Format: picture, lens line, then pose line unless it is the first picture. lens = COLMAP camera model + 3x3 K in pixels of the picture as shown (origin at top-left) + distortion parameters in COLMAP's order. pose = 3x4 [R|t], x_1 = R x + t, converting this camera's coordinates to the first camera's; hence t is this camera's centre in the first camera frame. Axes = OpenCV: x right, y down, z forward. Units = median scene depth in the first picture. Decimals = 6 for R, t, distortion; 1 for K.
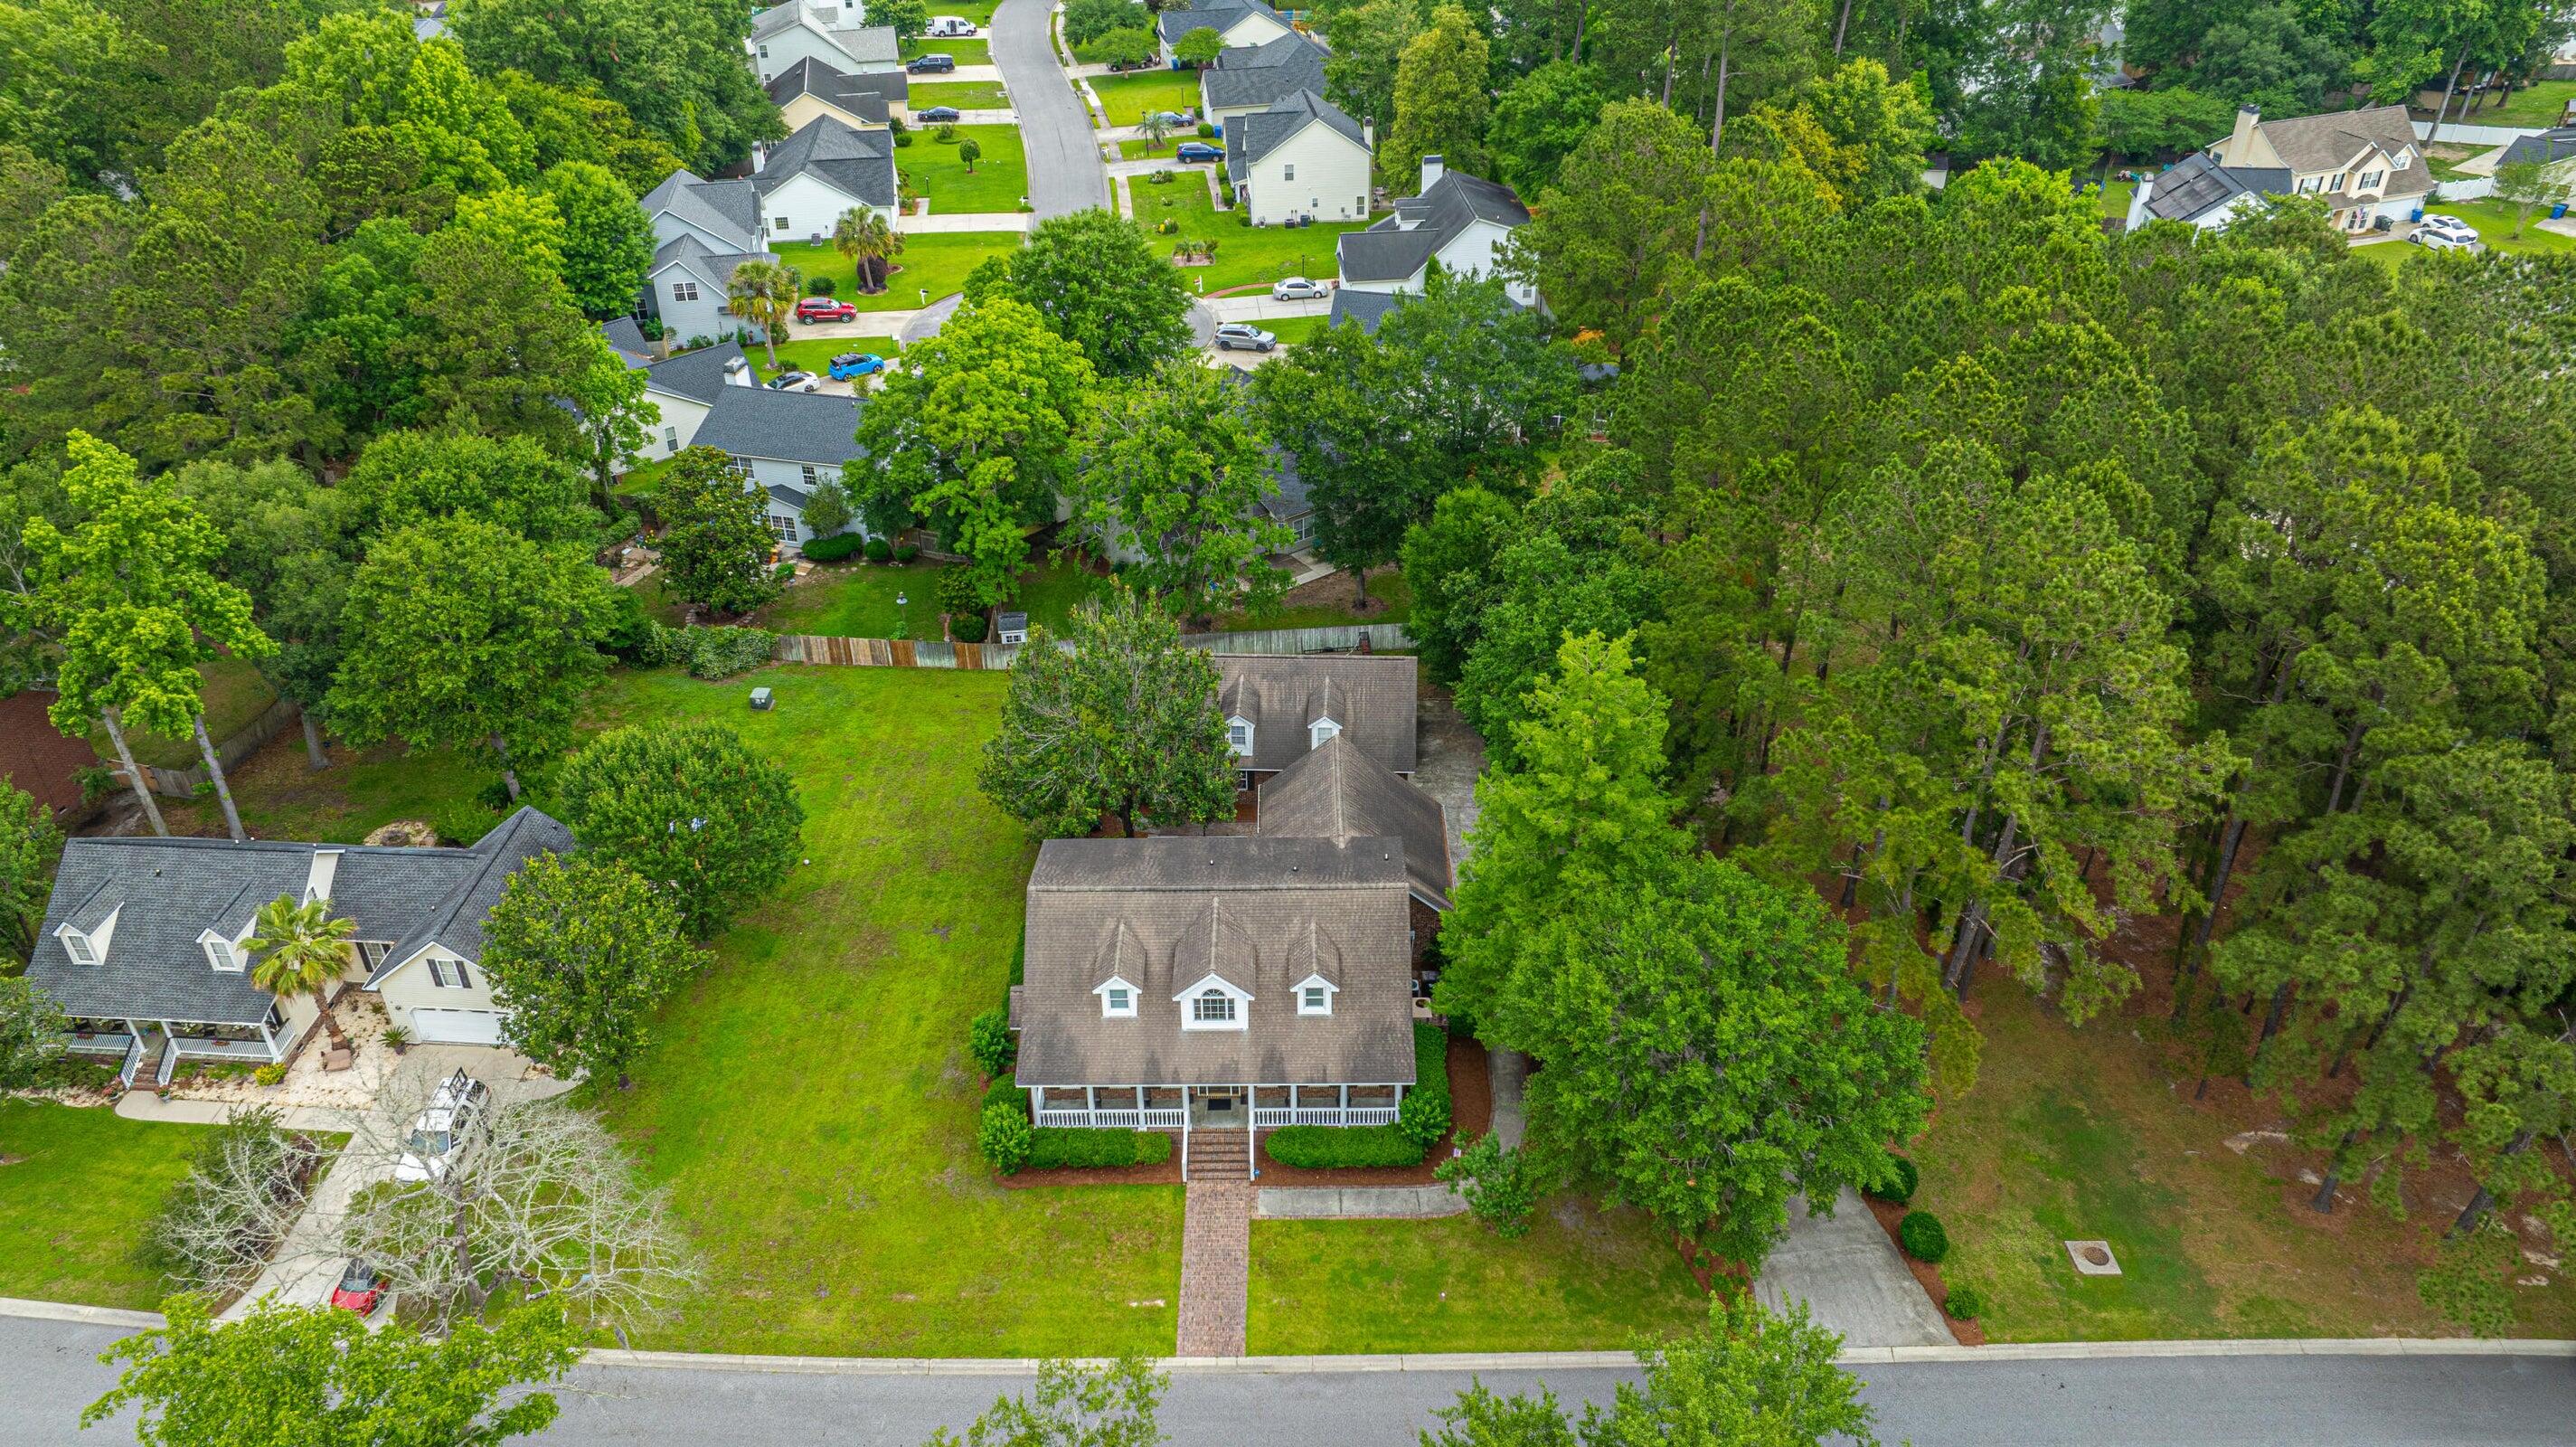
lens RADIAL K [[1818.6, 0, 1281.3], [0, 1818.6, 723.8], [0, 0, 1]] dist [-0.042992, 0.046488]
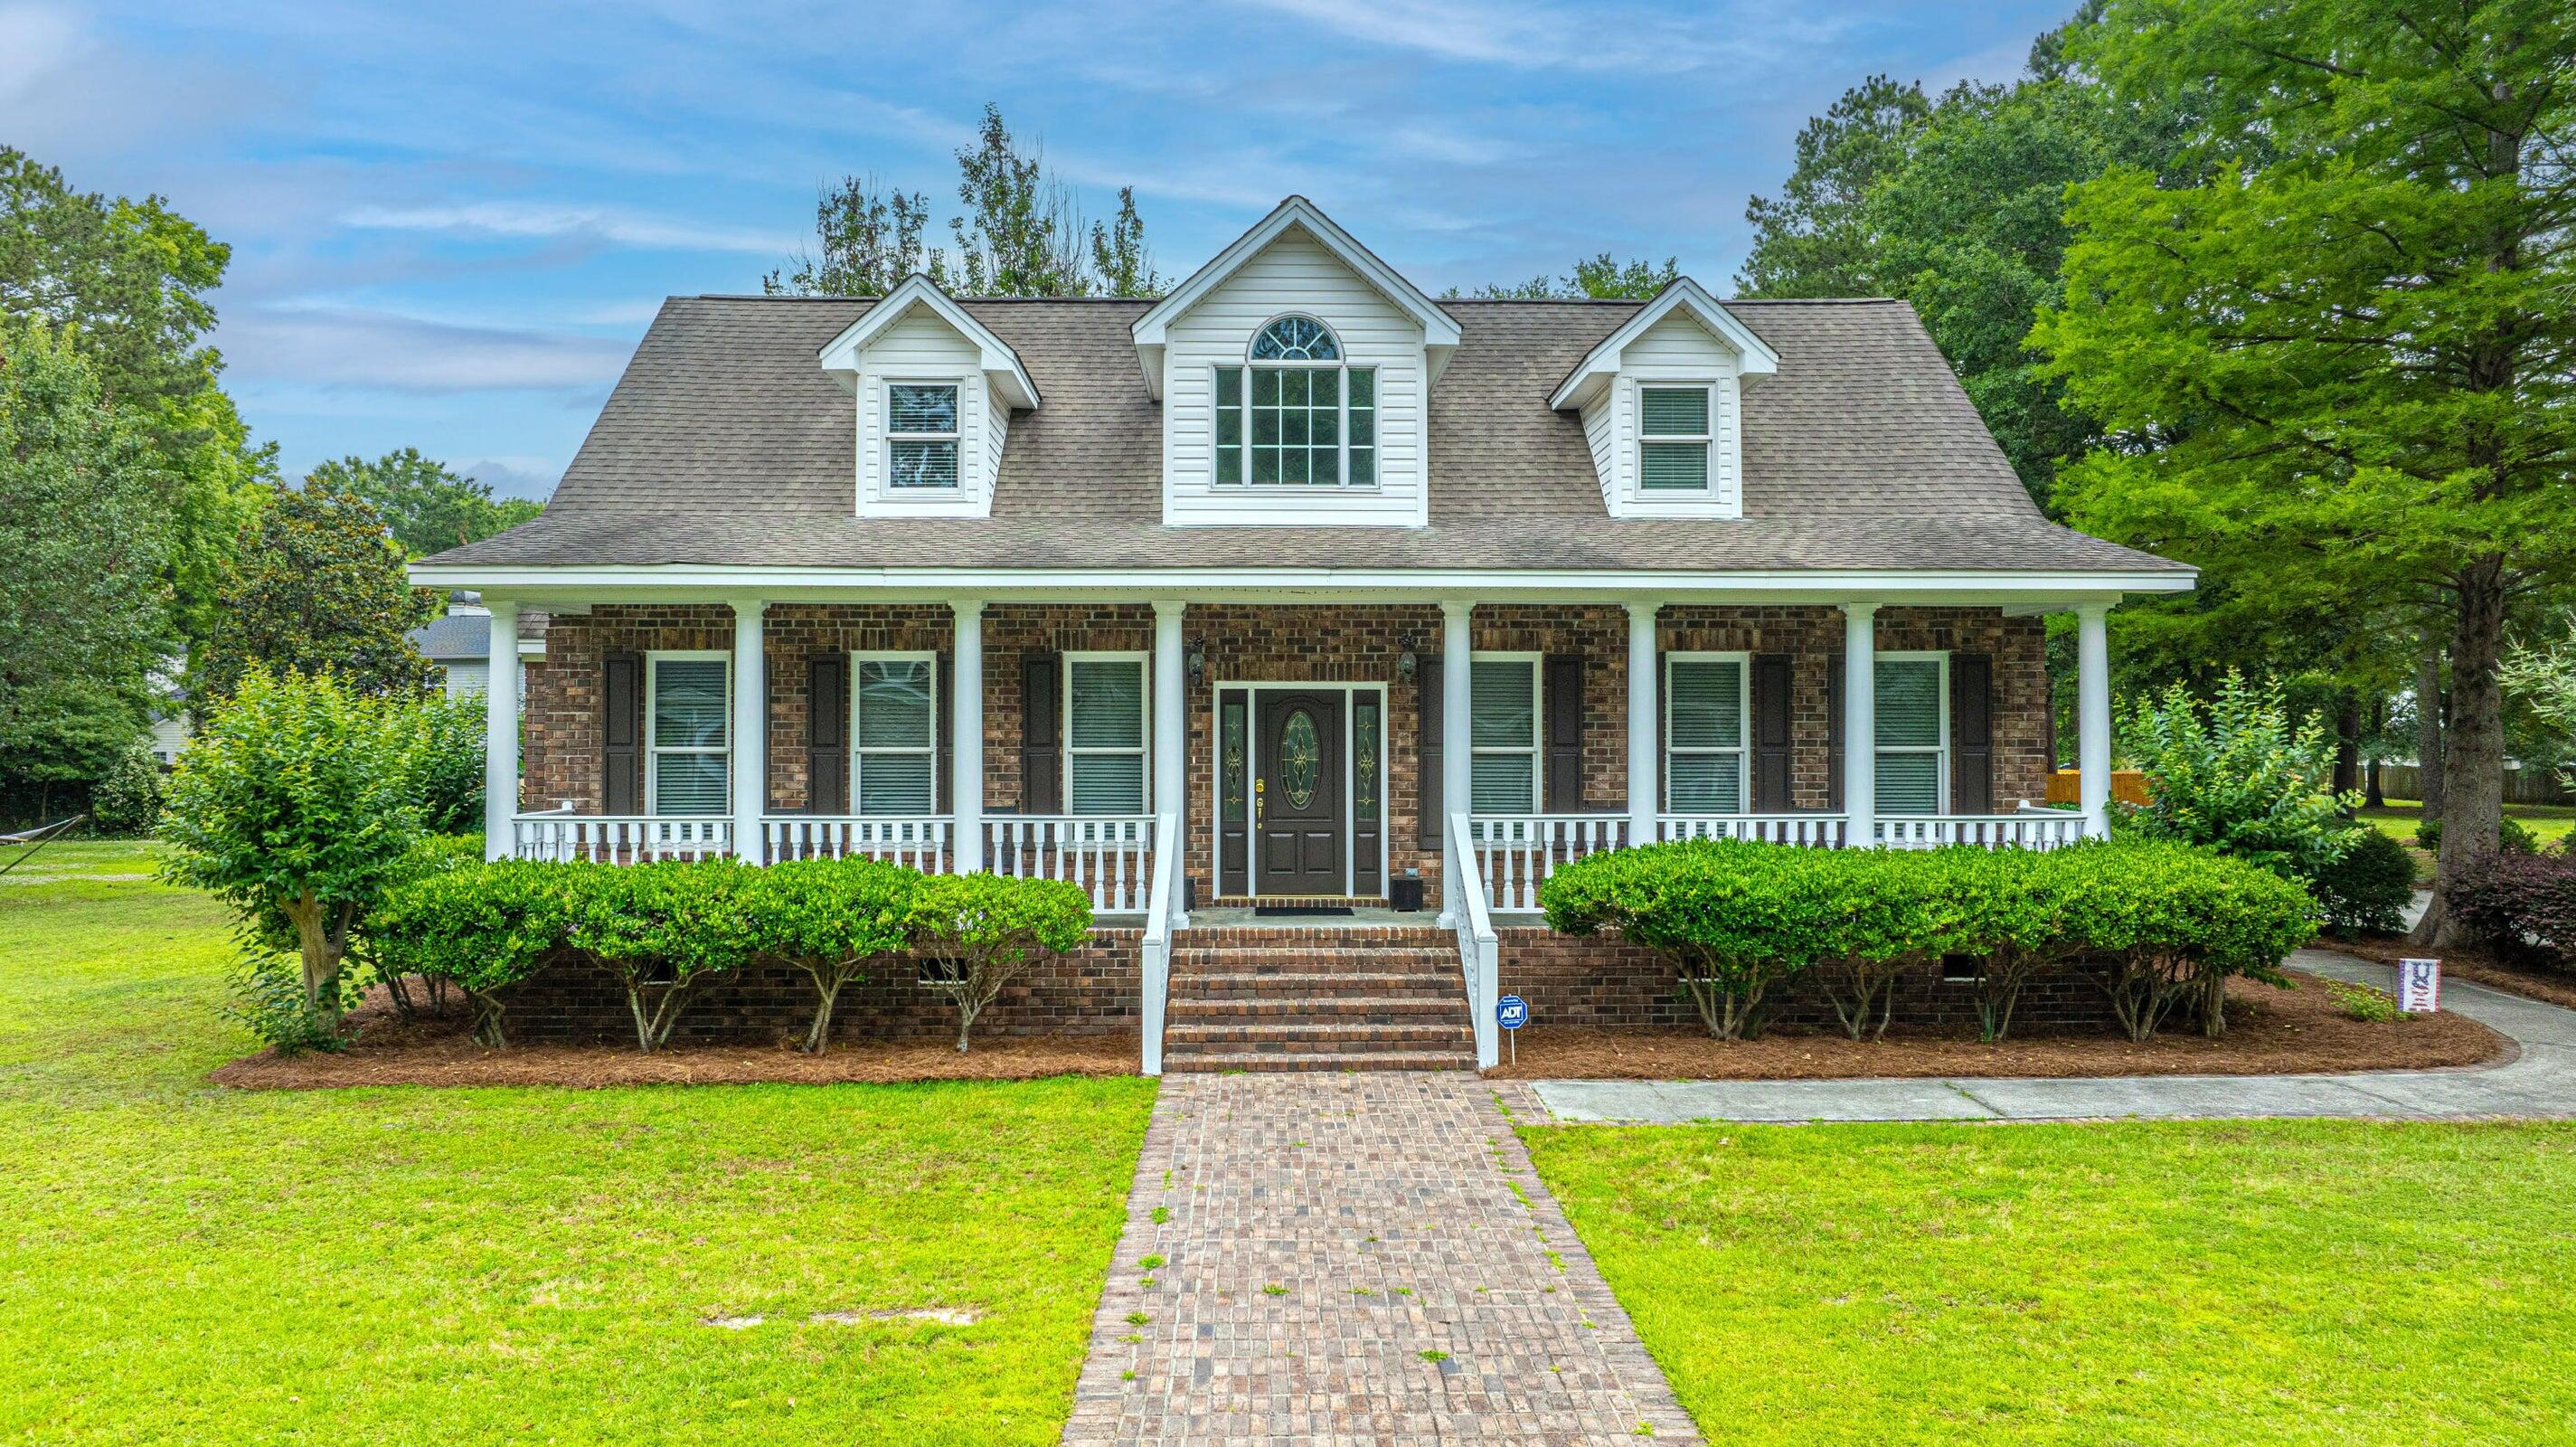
lens RADIAL K [[1818.6, 0, 1284.2], [0, 1818.6, 725.7], [0, 0, 1]] dist [-0.042992, 0.046488]
pose [[0.999688, 0.012747, 0.021500, -0.041501], [0.001672, 0.824148, -0.566372, 0.319922], [-0.024938, 0.566231, 0.823869, 0.778633]]
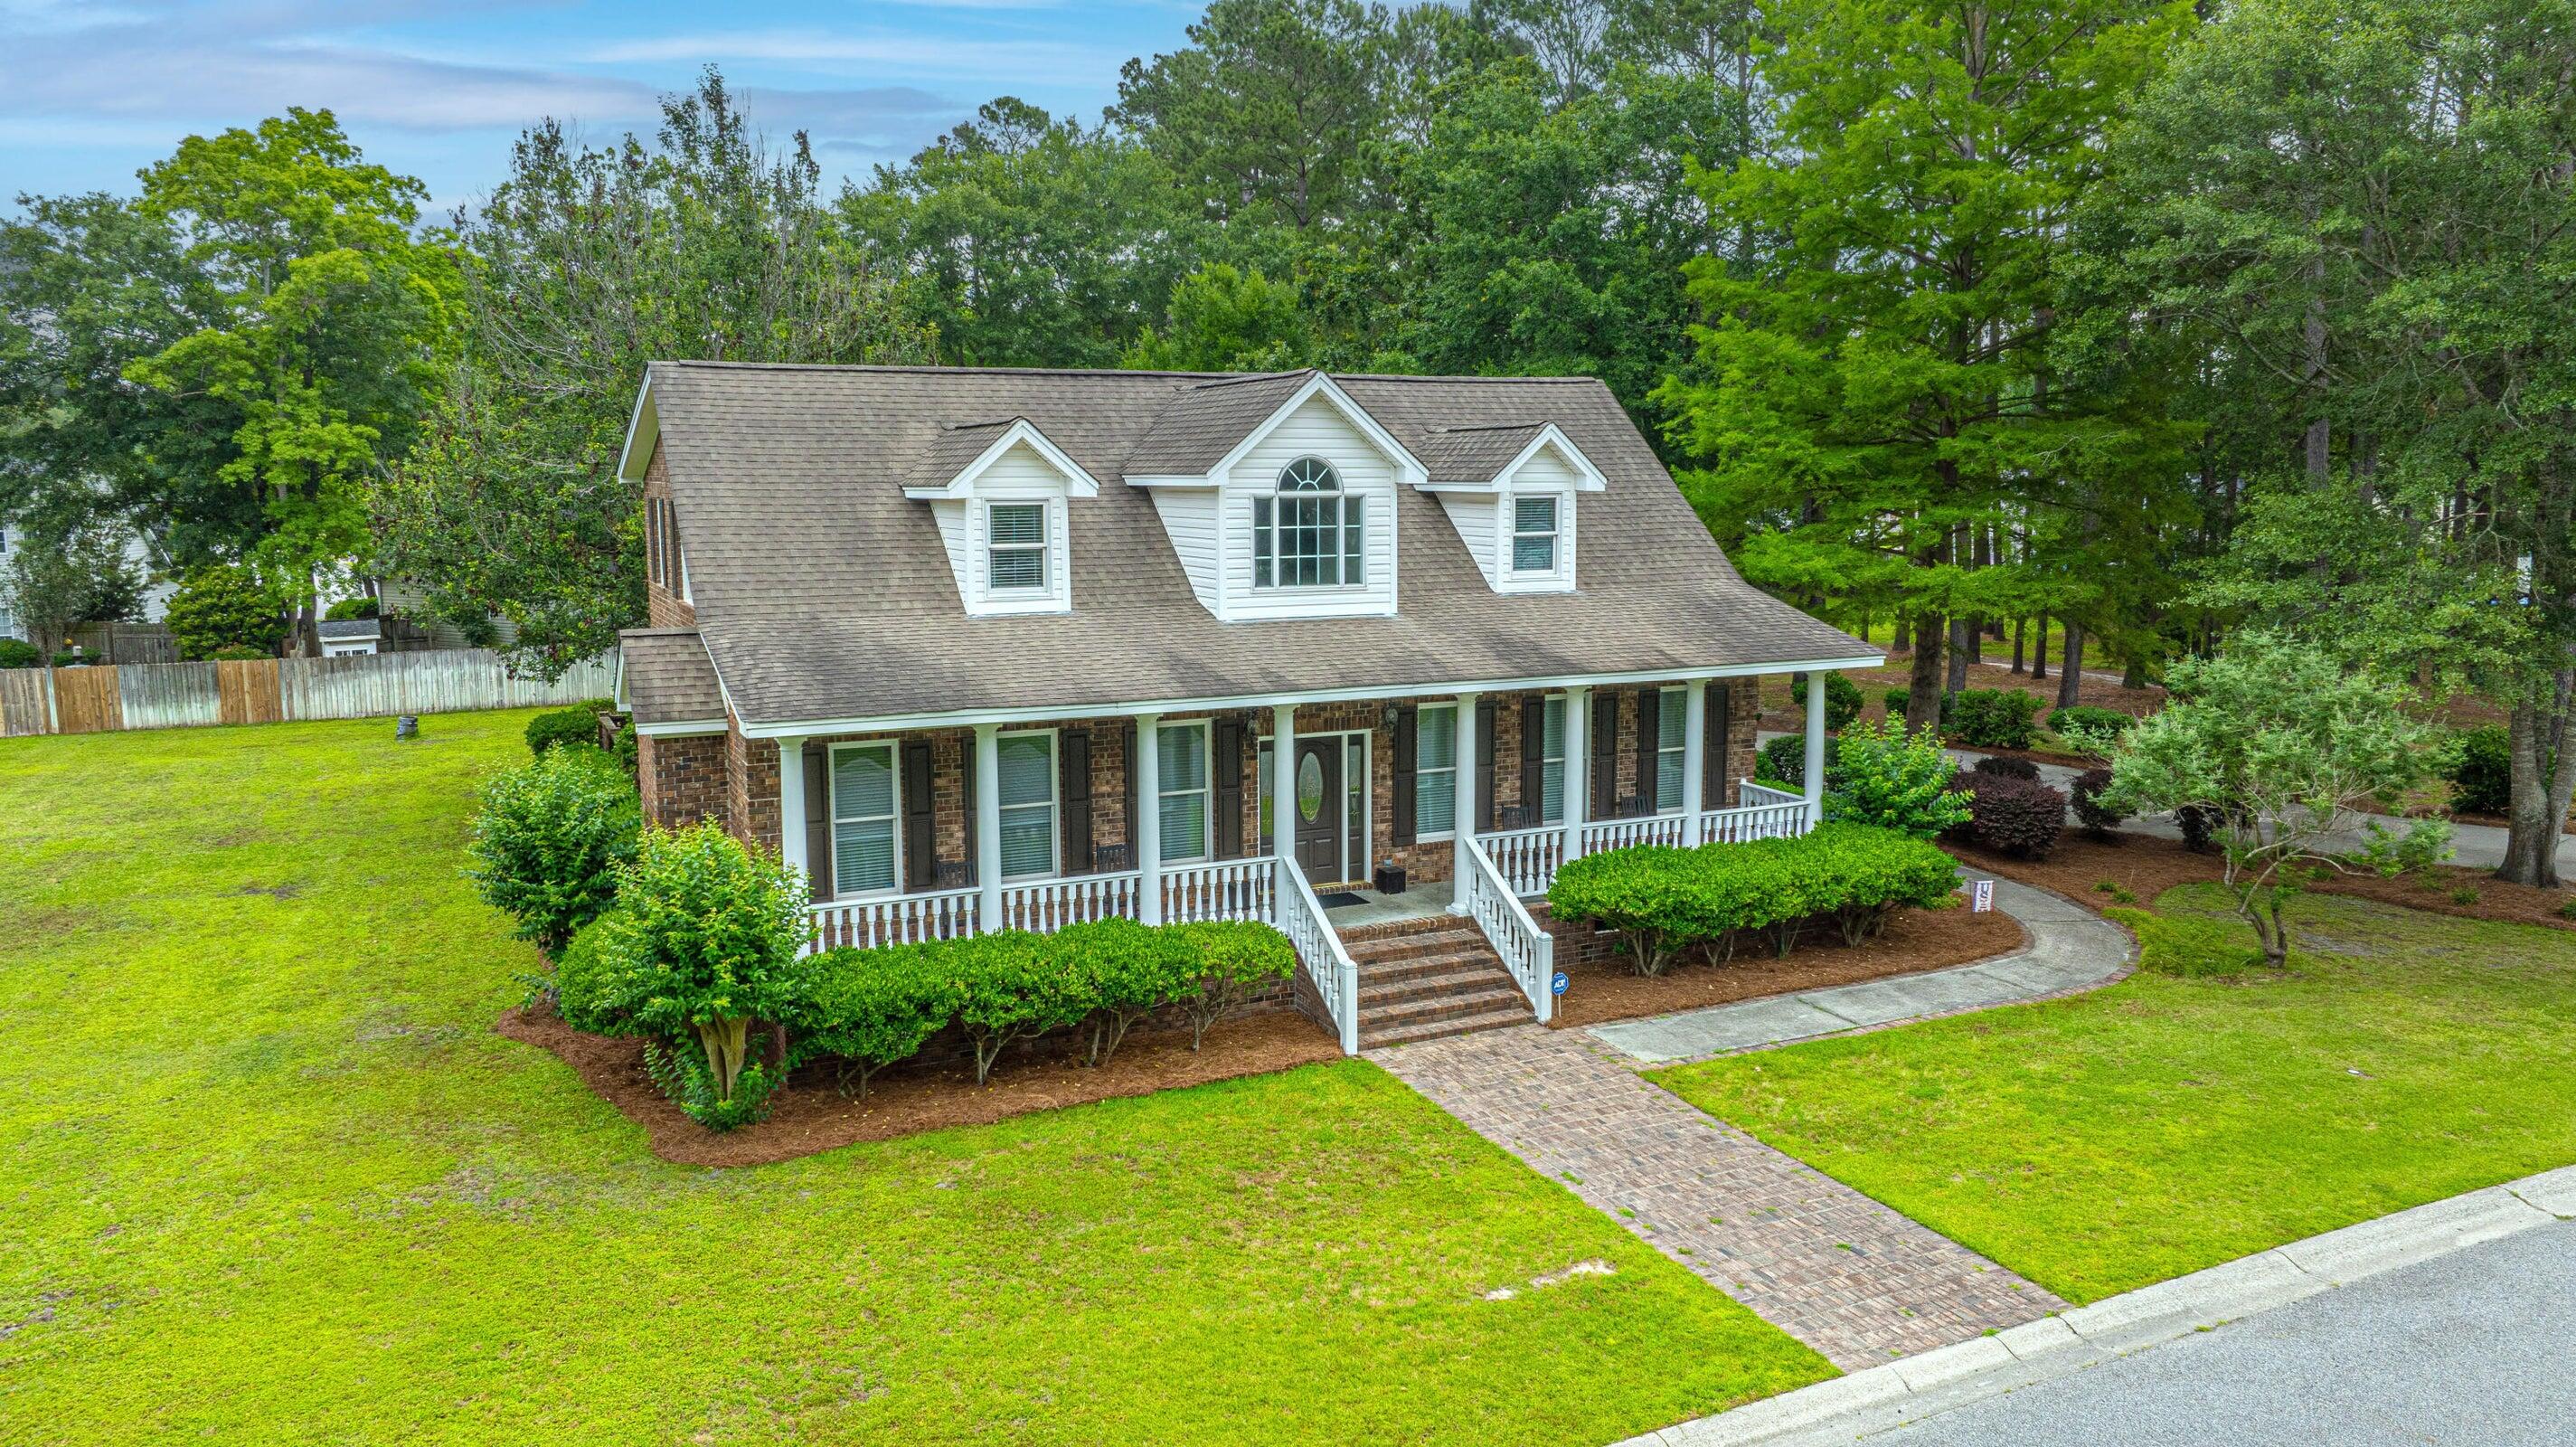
lens RADIAL K [[1818.6, 0, 1287.1], [0, 1818.6, 728.1], [0, 0, 1]] dist [-0.042992, 0.046488]
pose [[0.902256, -0.052252, 0.428024, -0.178031], [0.233564, 0.893625, -0.383252, 0.301972], [-0.362467, 0.445762, 0.818483, 0.708244]]
